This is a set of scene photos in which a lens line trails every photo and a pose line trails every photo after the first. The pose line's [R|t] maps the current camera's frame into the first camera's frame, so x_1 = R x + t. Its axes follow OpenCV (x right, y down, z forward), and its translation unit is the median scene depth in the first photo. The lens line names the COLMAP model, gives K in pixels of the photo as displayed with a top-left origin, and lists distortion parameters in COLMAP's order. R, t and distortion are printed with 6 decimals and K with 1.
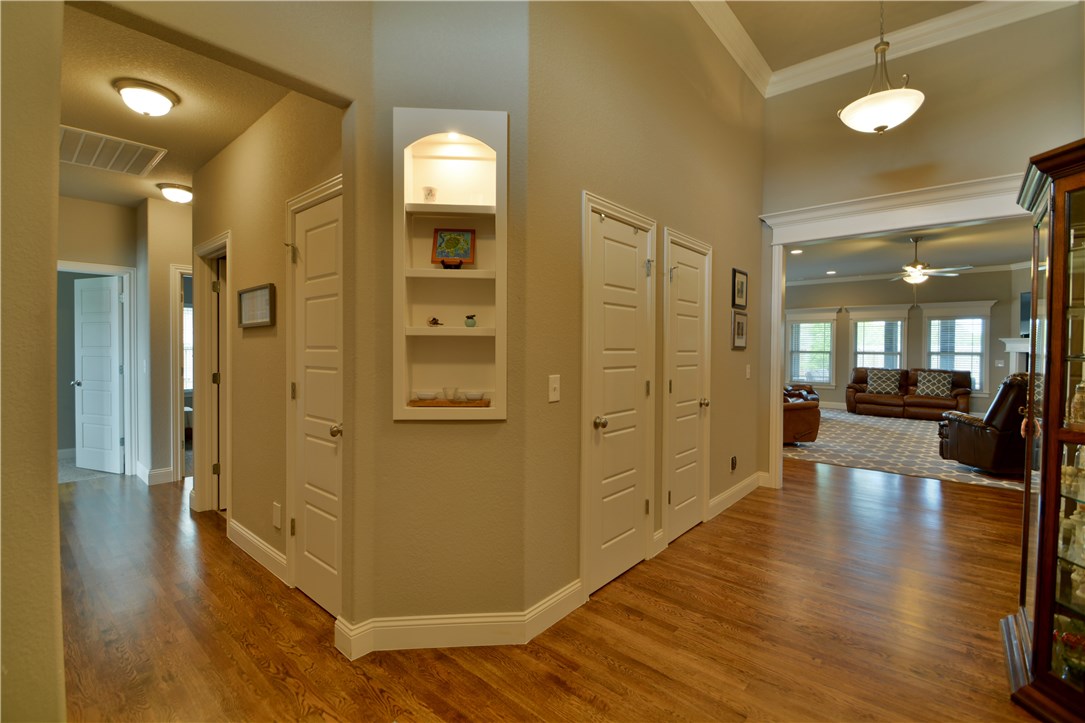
lens RADIAL K [[481.2, 0, 541.1], [0, 481.2, 353.5], [0, 0, 1]] dist [0.013790, -0.017410]
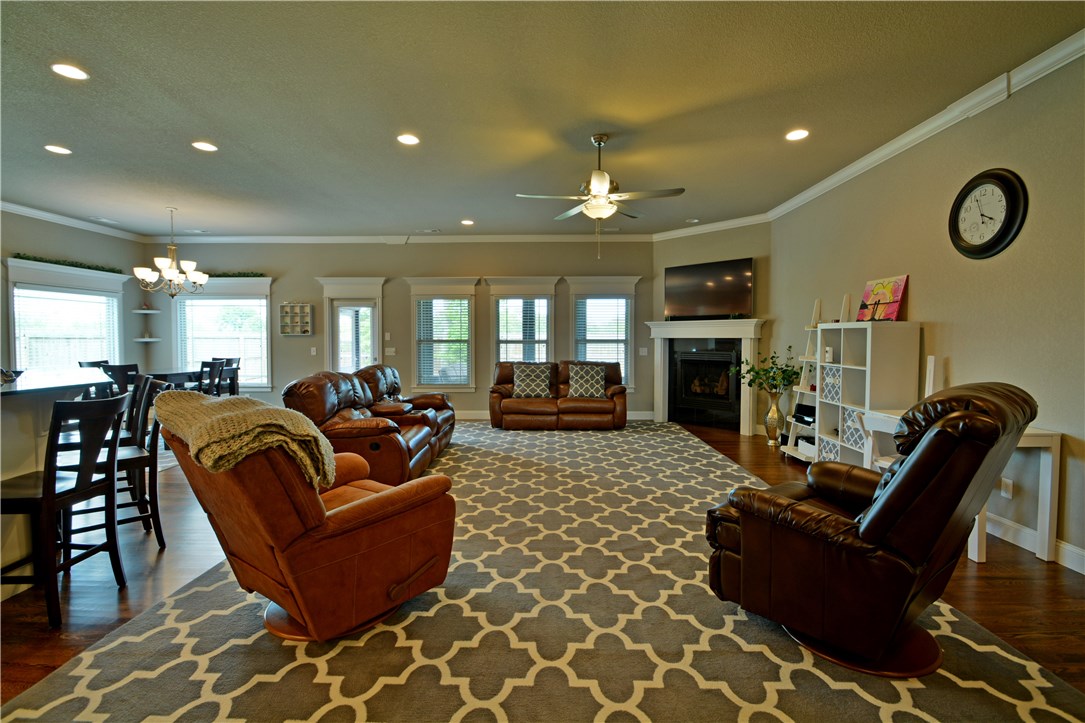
lens RADIAL K [[481.2, 0, 541.1], [0, 481.2, 353.5], [0, 0, 1]] dist [0.013790, -0.017410]
pose [[0.768550, -0.027577, 0.639195, 0.255524], [0.015640, 0.999582, 0.024320, 0.000008], [-0.639598, -0.008695, 0.768660, 0.432192]]
